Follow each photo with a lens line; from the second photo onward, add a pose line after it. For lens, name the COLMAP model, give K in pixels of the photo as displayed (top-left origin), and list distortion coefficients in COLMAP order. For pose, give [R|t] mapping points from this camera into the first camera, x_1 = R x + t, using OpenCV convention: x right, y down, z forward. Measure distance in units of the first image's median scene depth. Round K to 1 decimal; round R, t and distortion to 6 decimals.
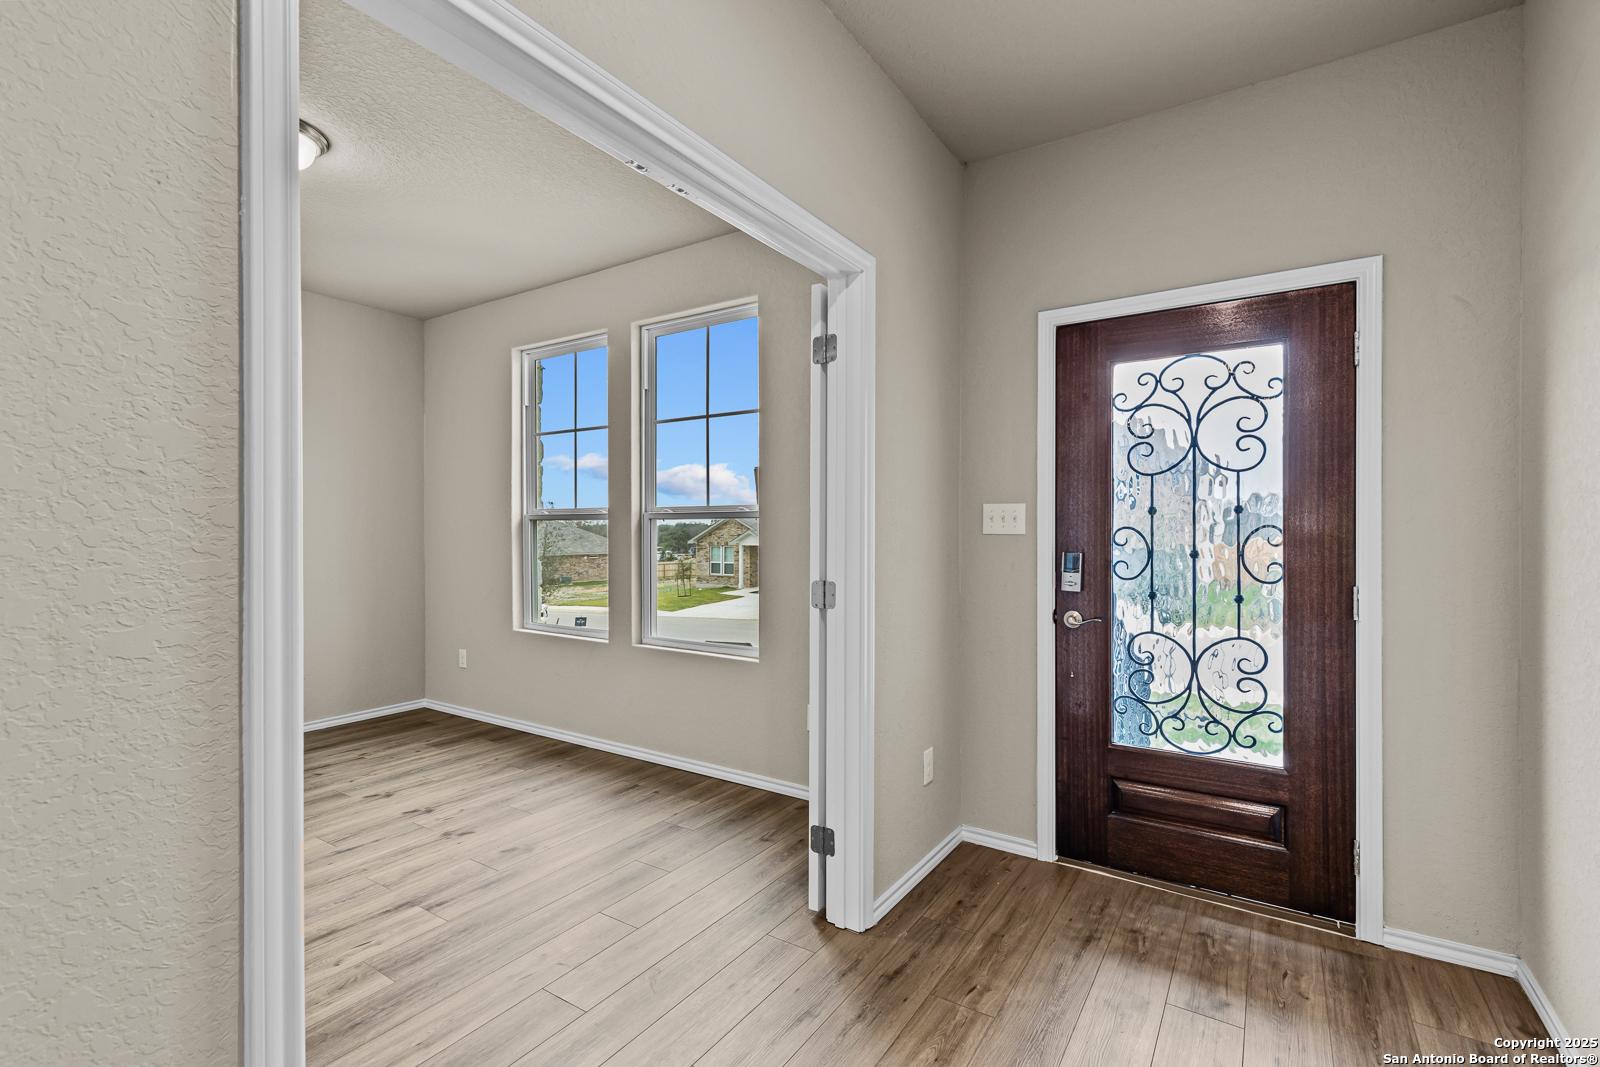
lens RADIAL K [[730.3, 0, 811.0], [0, 730.3, 534.0], [0, 0, 1]] dist [0.008205, -0.000938]
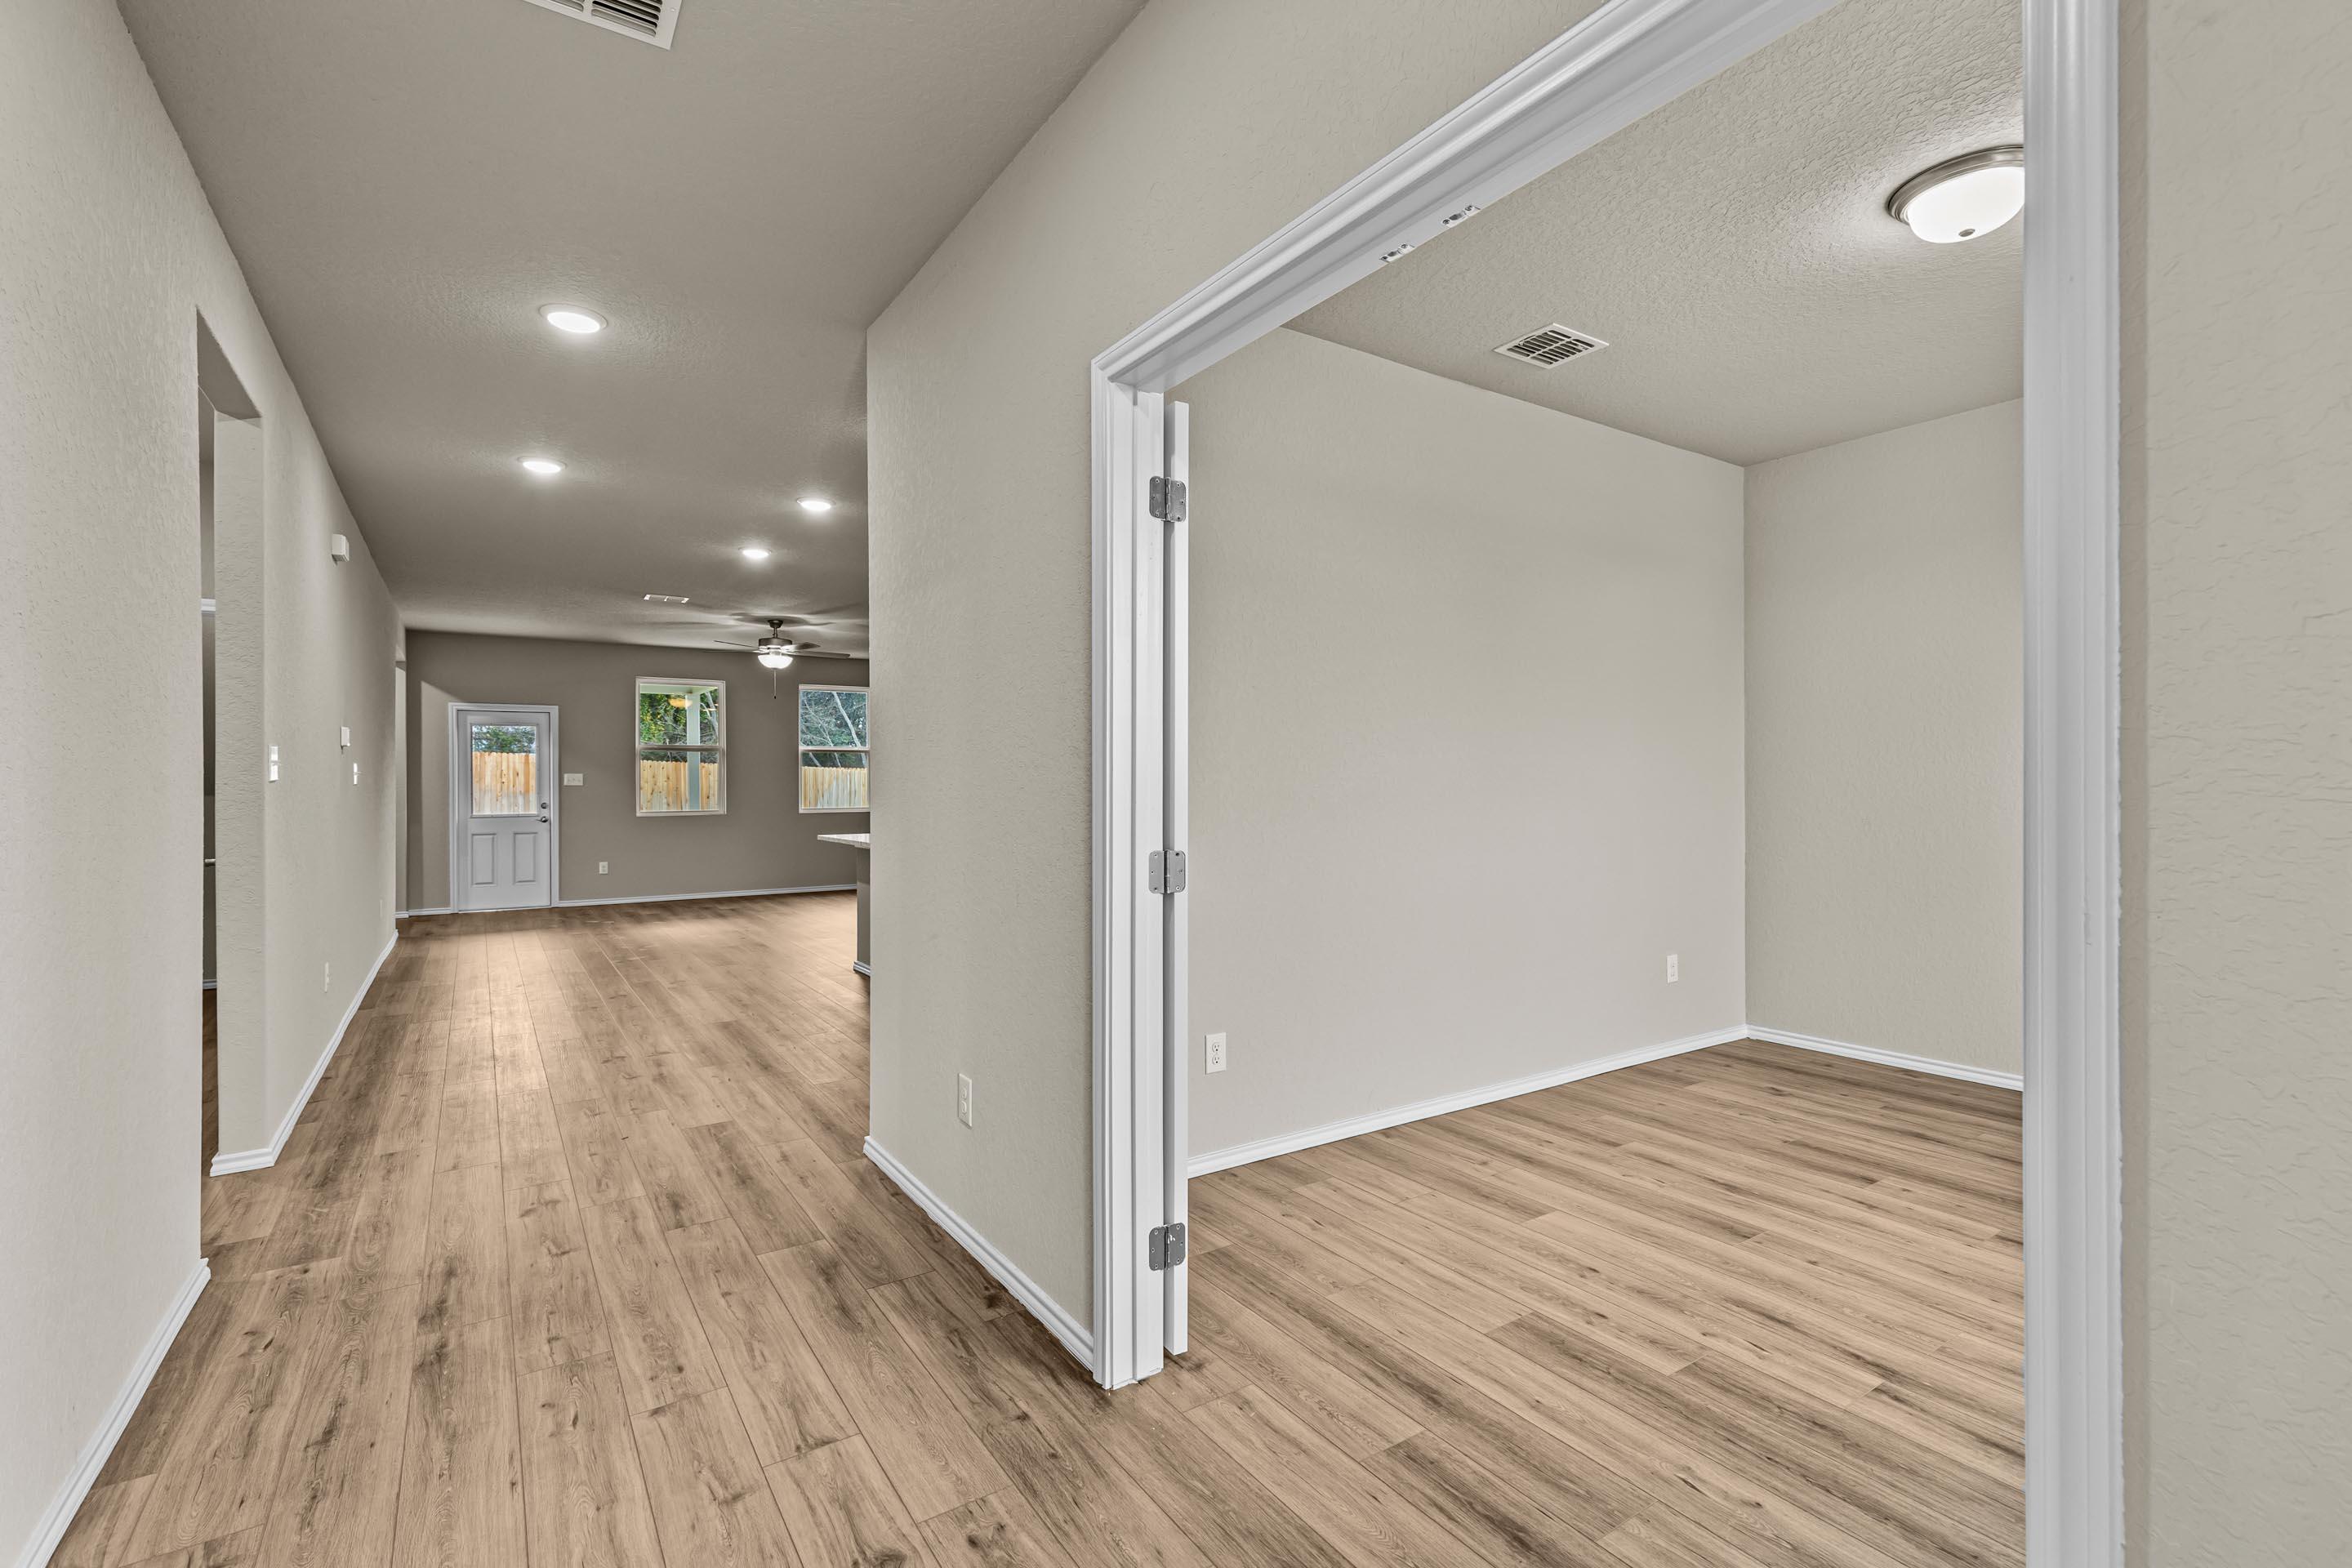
lens RADIAL K [[1073.5, 0, 1190.2], [0, 1073.5, 785.3], [0, 0, 1]] dist [0.008205, -0.000938]
pose [[-0.399951, 0.006006, -0.916517, 0.599600], [0.003521, 0.999981, 0.005017, -0.001529], [0.916530, -0.001220, -0.399965, 0.936787]]
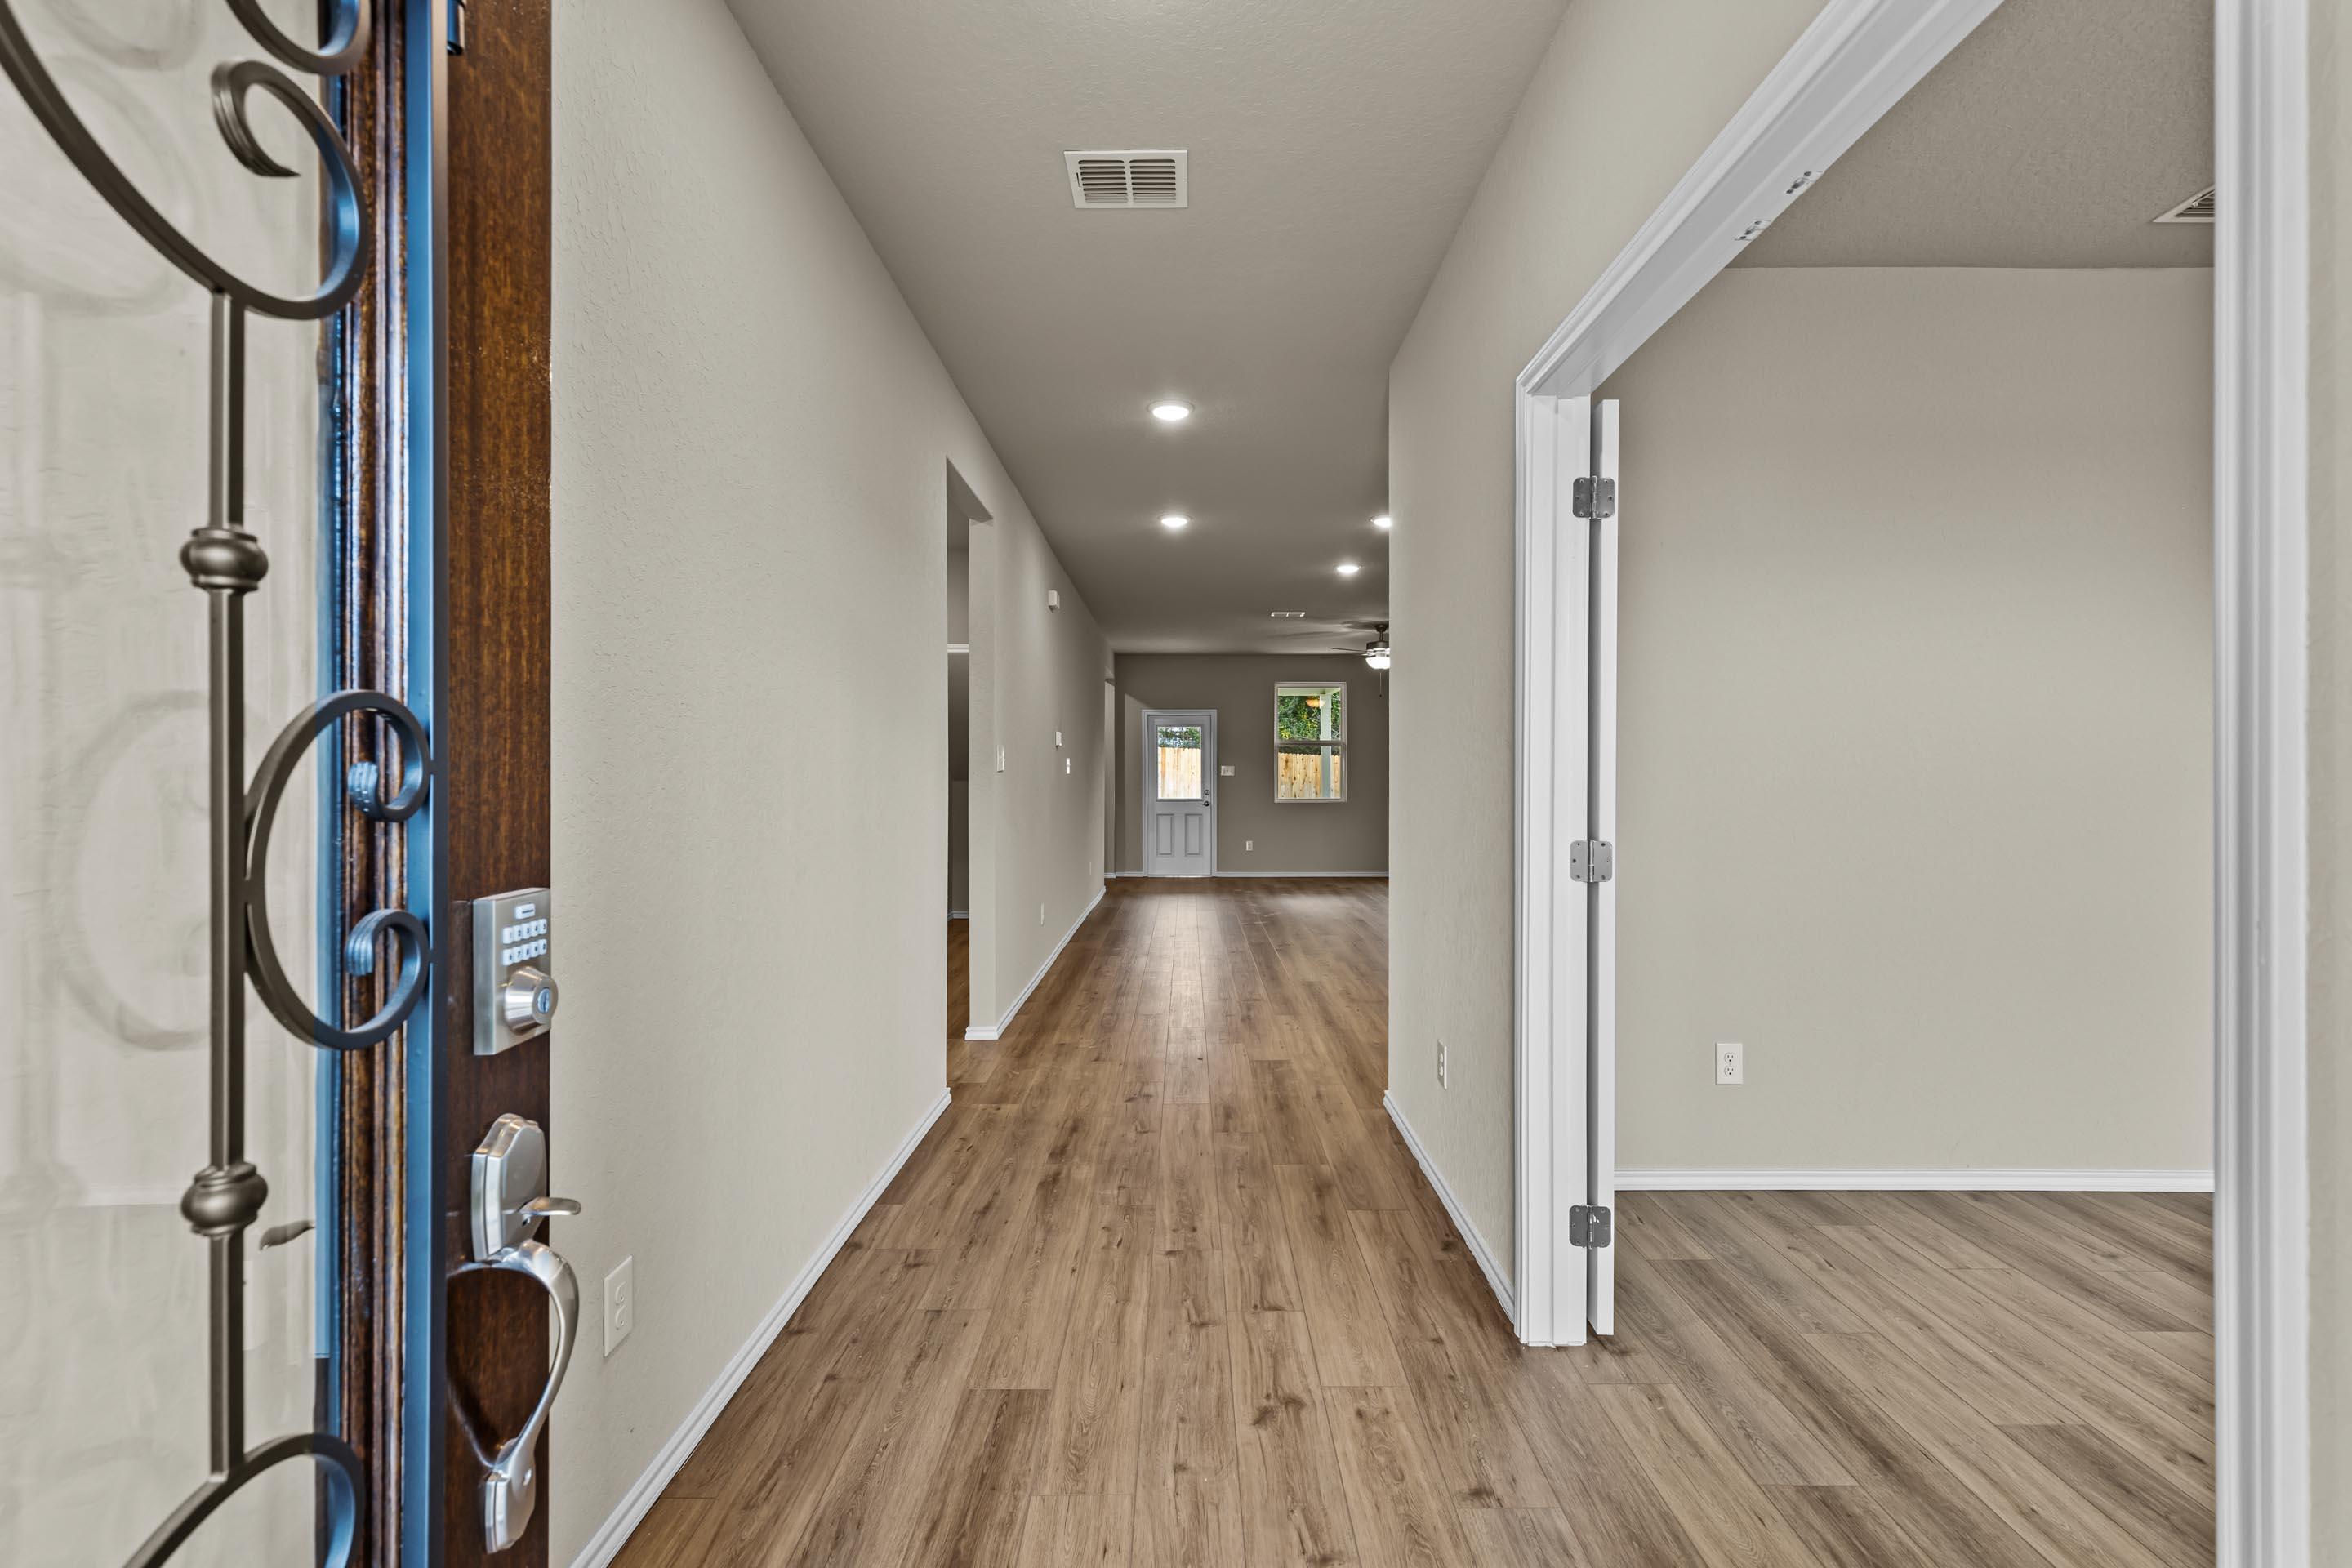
lens RADIAL K [[1073.5, 0, 1177.3], [0, 1073.5, 779.8], [0, 0, 1]] dist [0.008205, -0.000938]
pose [[-0.845339, 0.003375, -0.534220, 0.573330], [0.000061, 0.999981, 0.006220, -0.000040], [0.534231, 0.005225, -0.845322, 1.186786]]
